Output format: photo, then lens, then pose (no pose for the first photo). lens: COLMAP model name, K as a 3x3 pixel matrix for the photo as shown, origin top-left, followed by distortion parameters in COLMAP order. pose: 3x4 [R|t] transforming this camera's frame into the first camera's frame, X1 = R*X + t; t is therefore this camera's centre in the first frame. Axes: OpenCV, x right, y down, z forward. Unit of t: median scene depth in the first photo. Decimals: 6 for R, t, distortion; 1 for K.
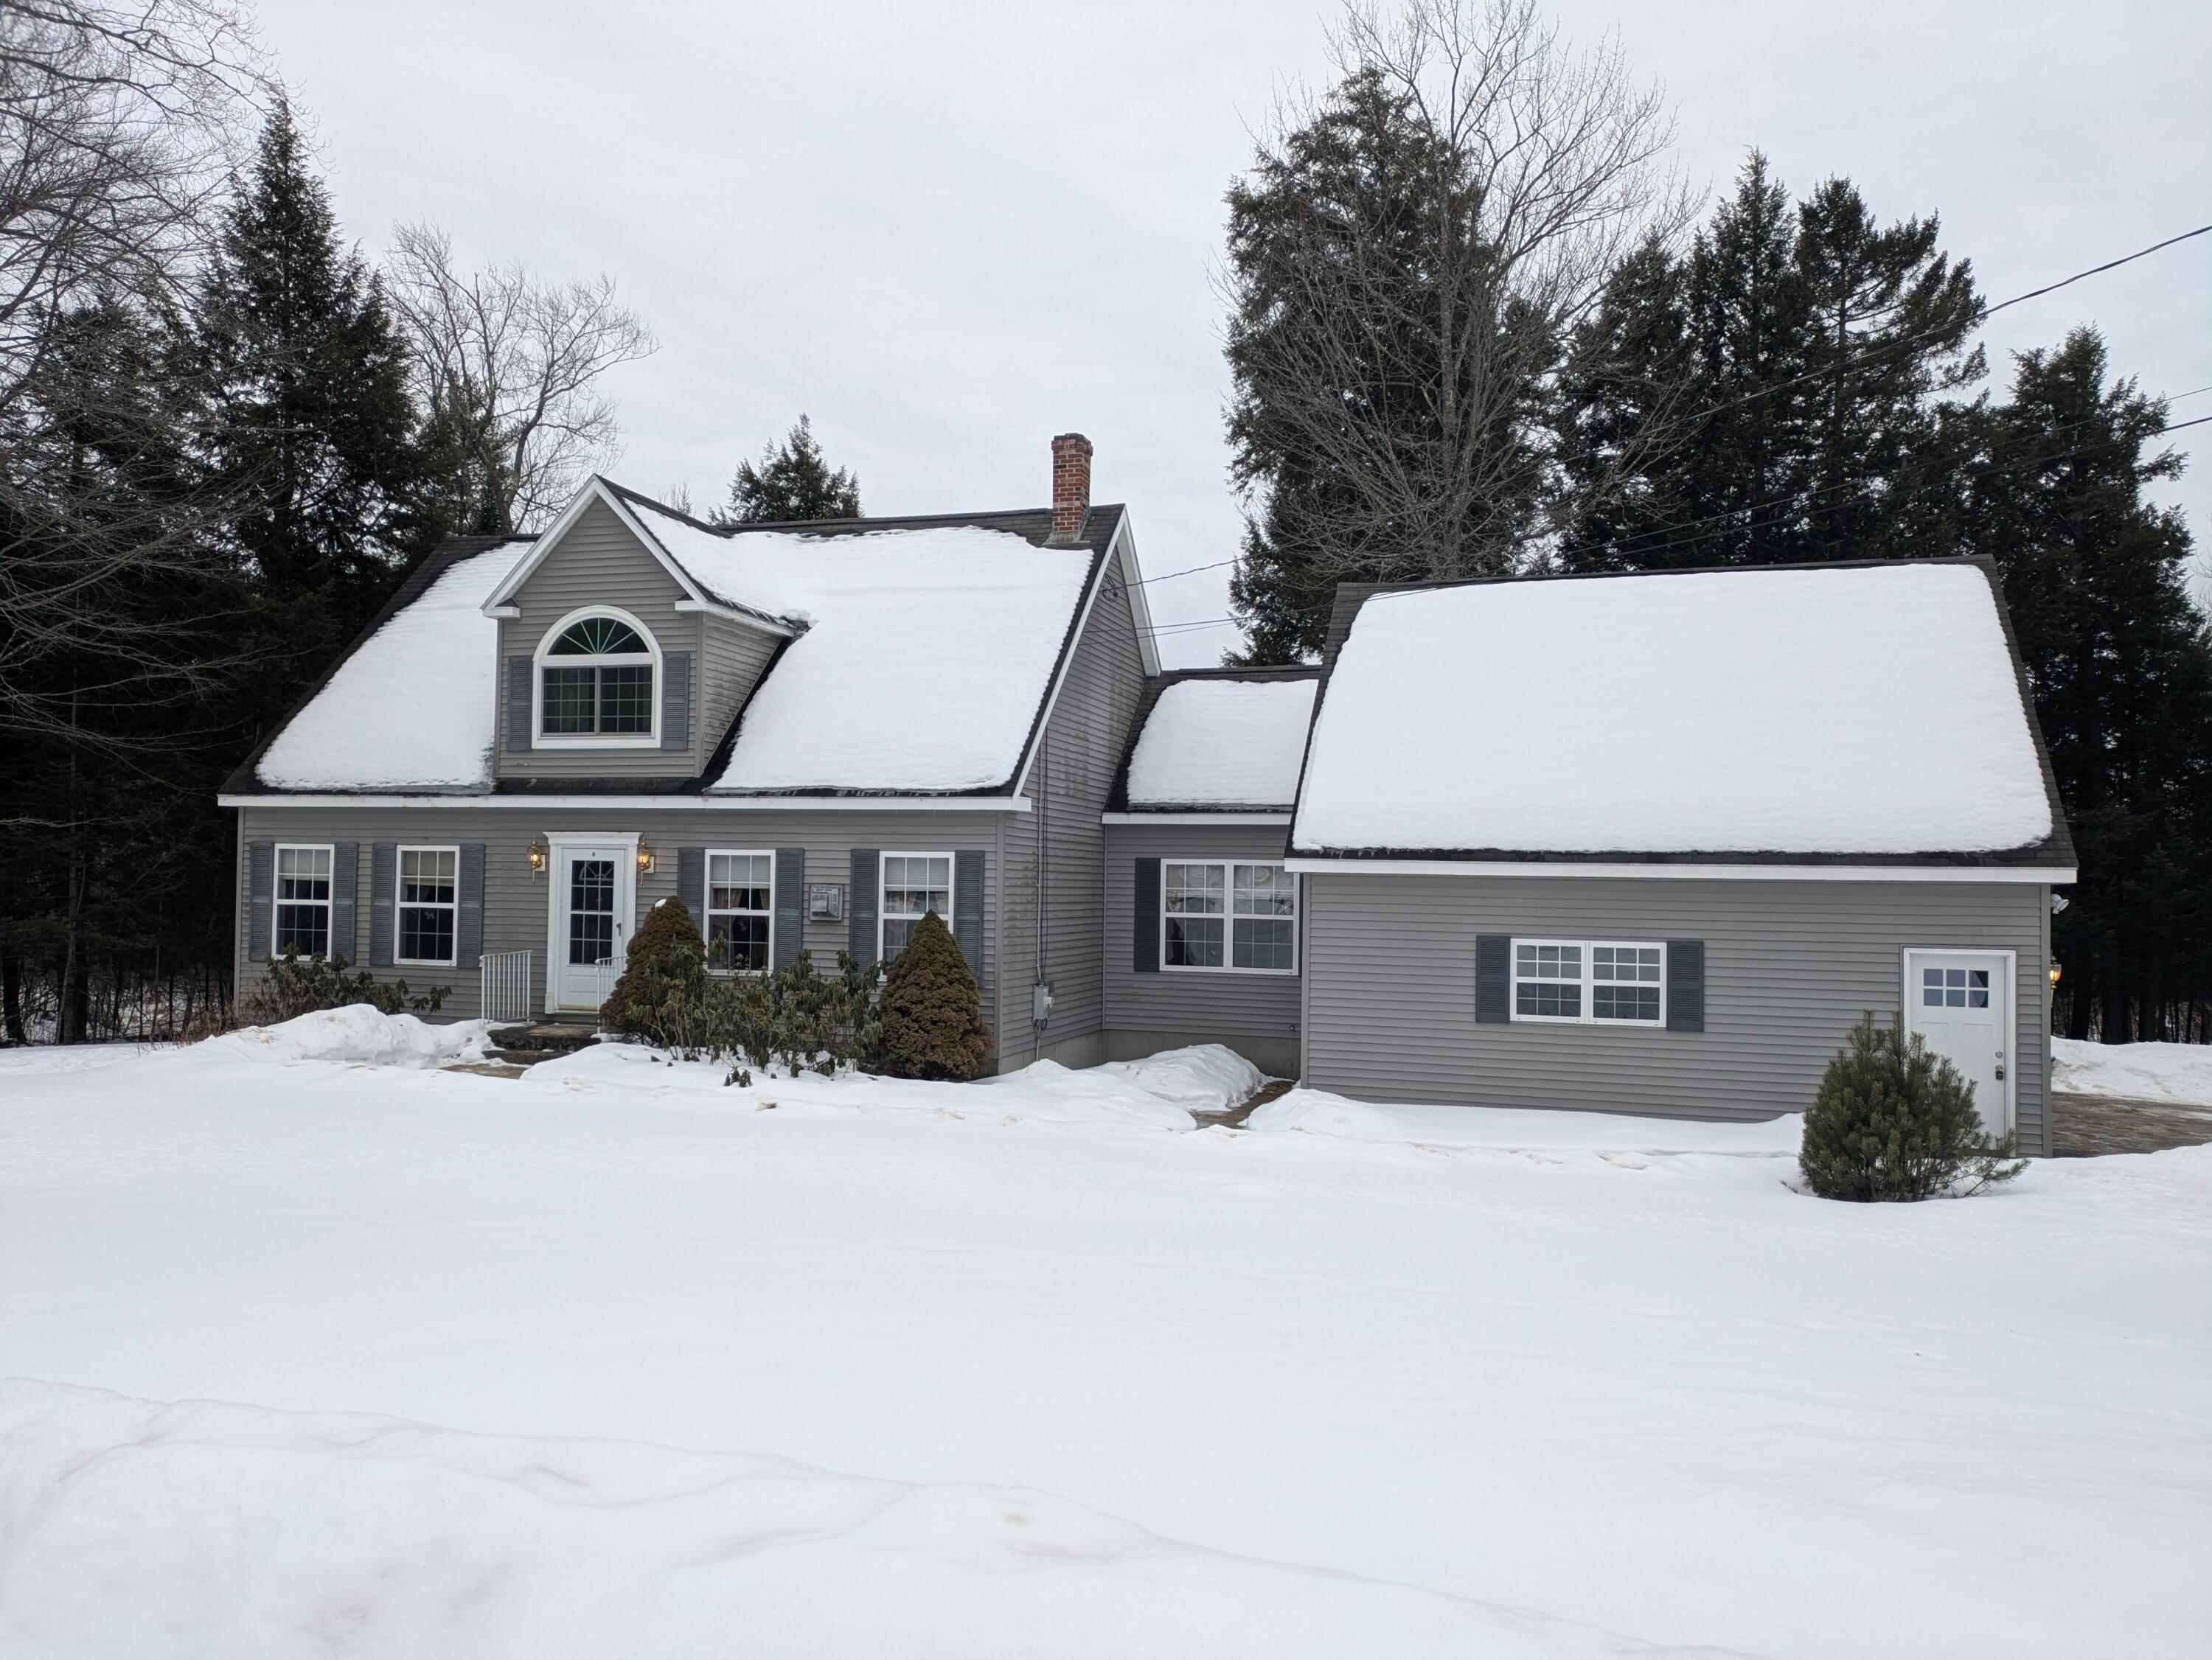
lens RADIAL K [[1615.5, 0, 1107.5], [0, 1615.5, 821.8], [0, 0, 1]] dist [0.027701, 0.002488]
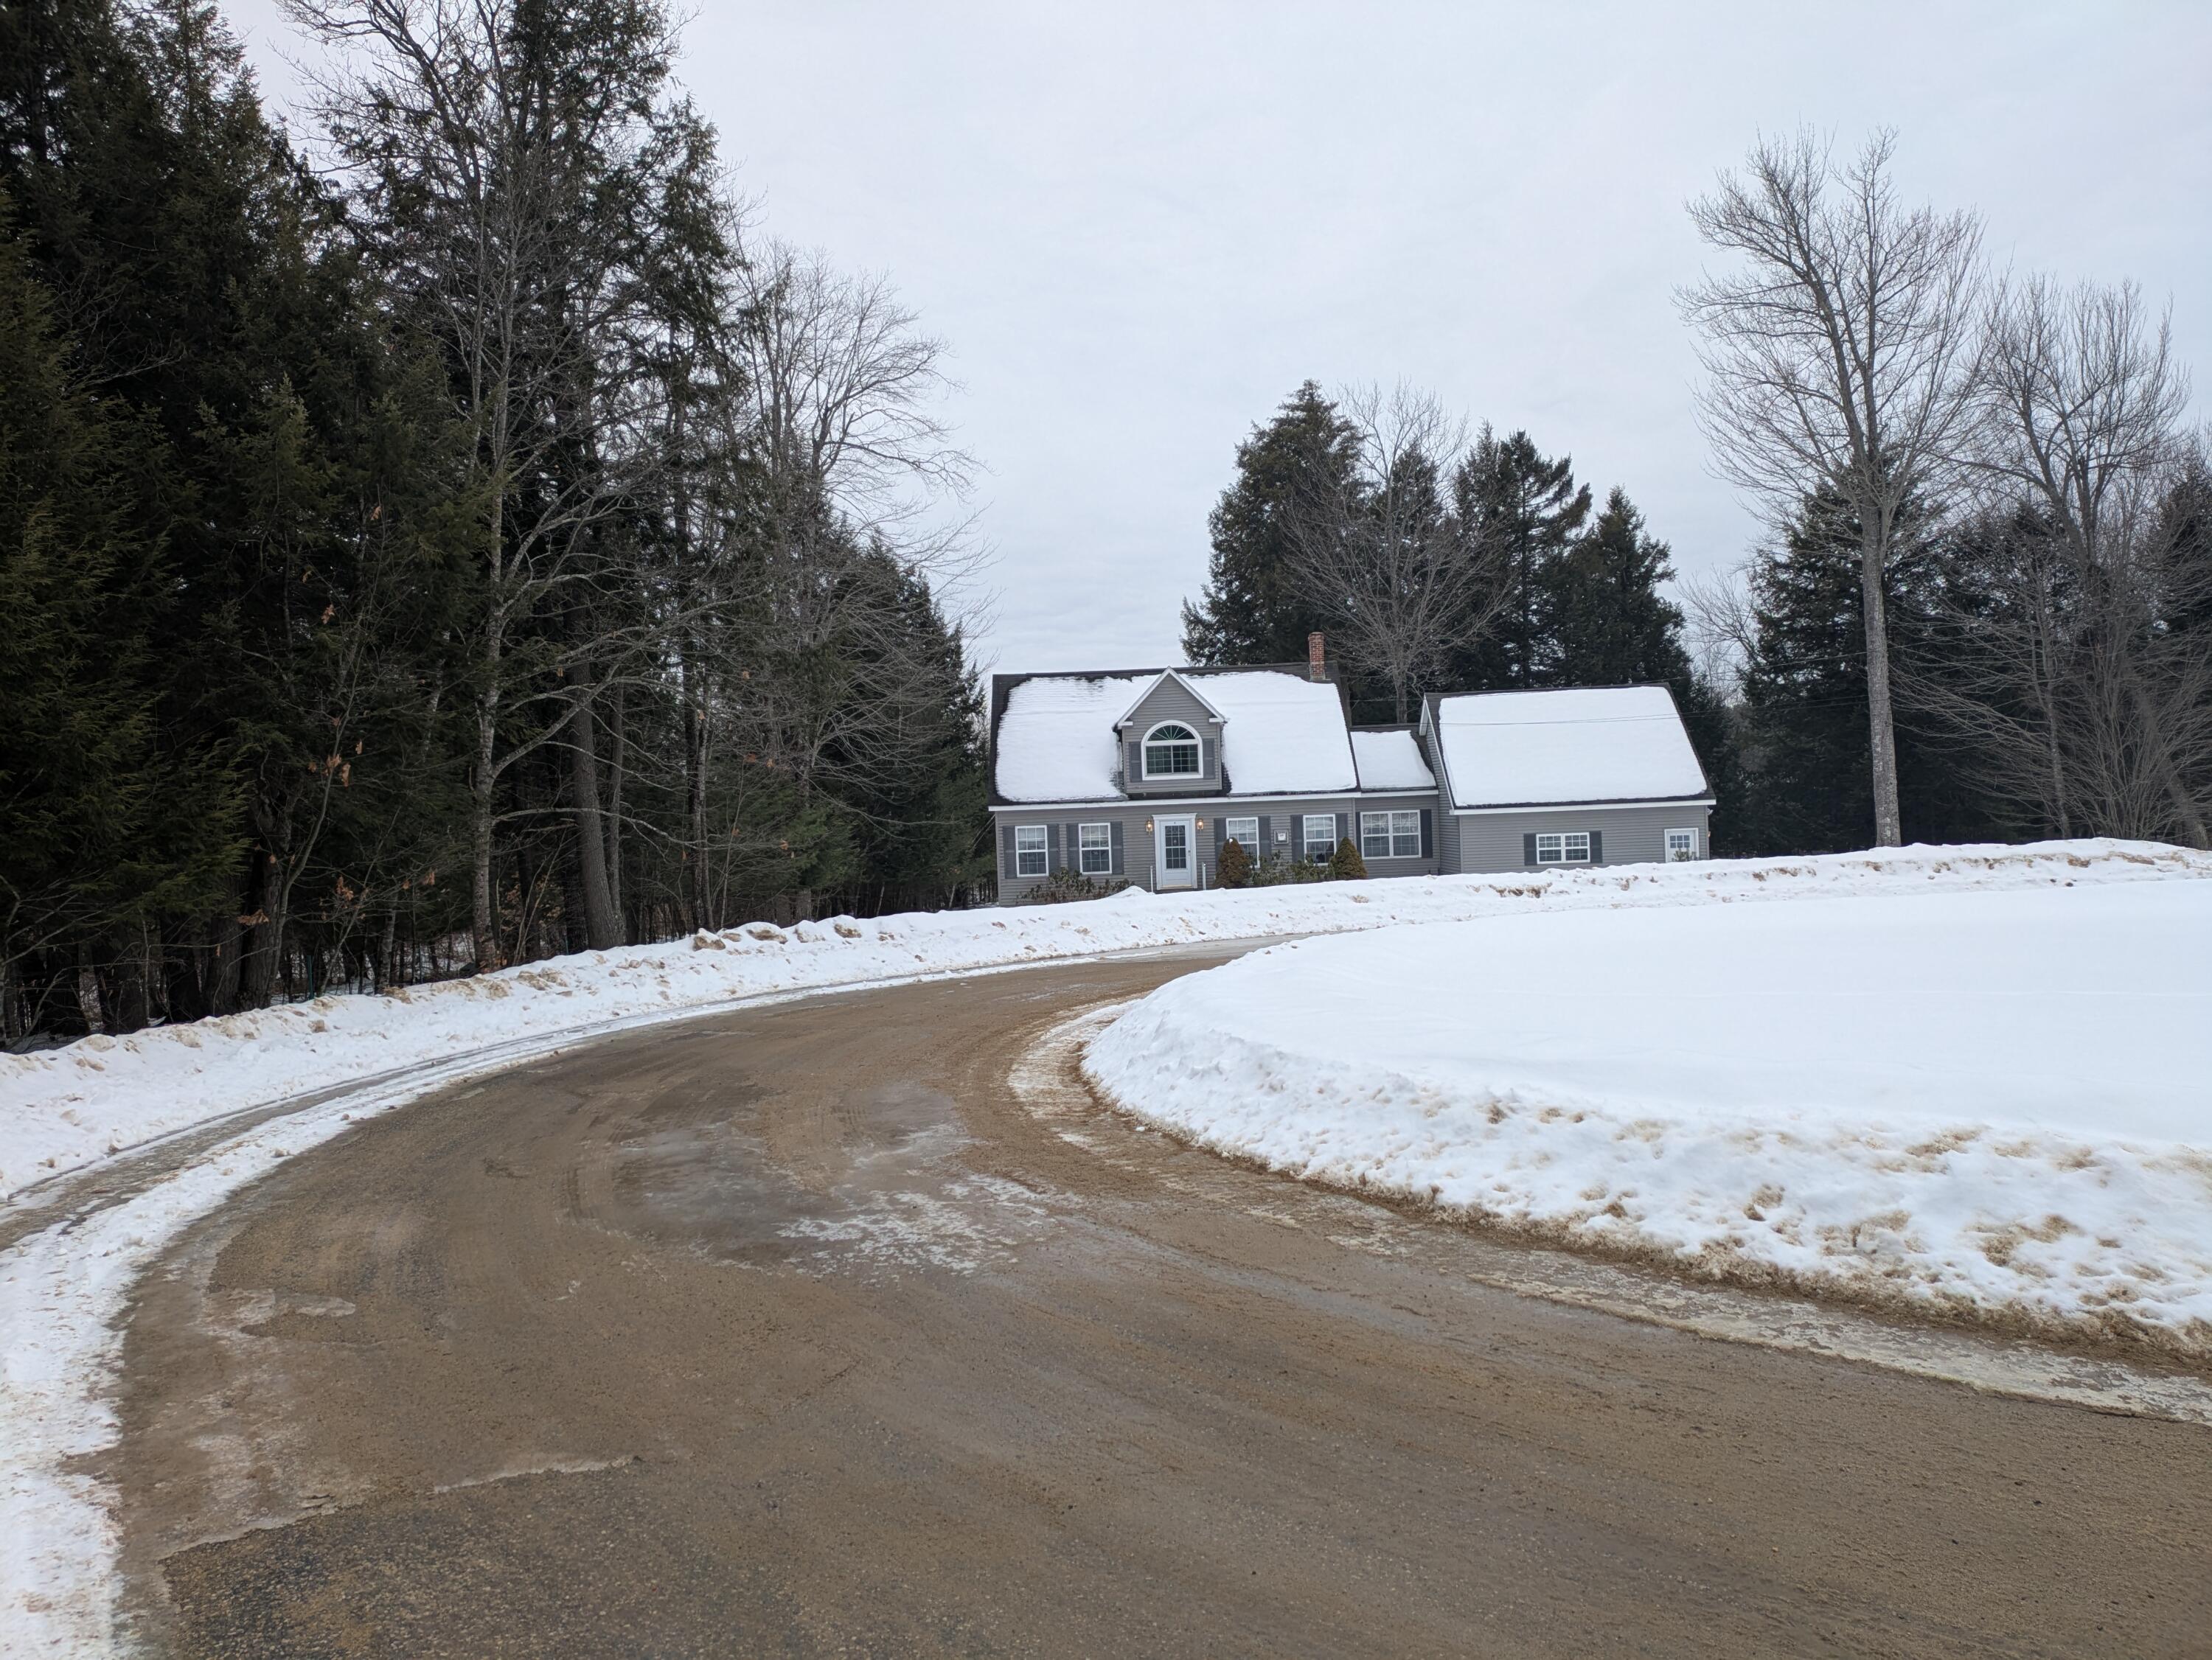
lens RADIAL K [[1615.5, 0, 1104.6], [0, 1615.5, 836.3], [0, 0, 1]] dist [0.027701, 0.002488]
pose [[0.956364, -0.055792, 0.286803, -1.106502], [0.044427, 0.997954, 0.045986, -0.075683], [-0.288782, -0.031238, 0.956885, -1.274840]]
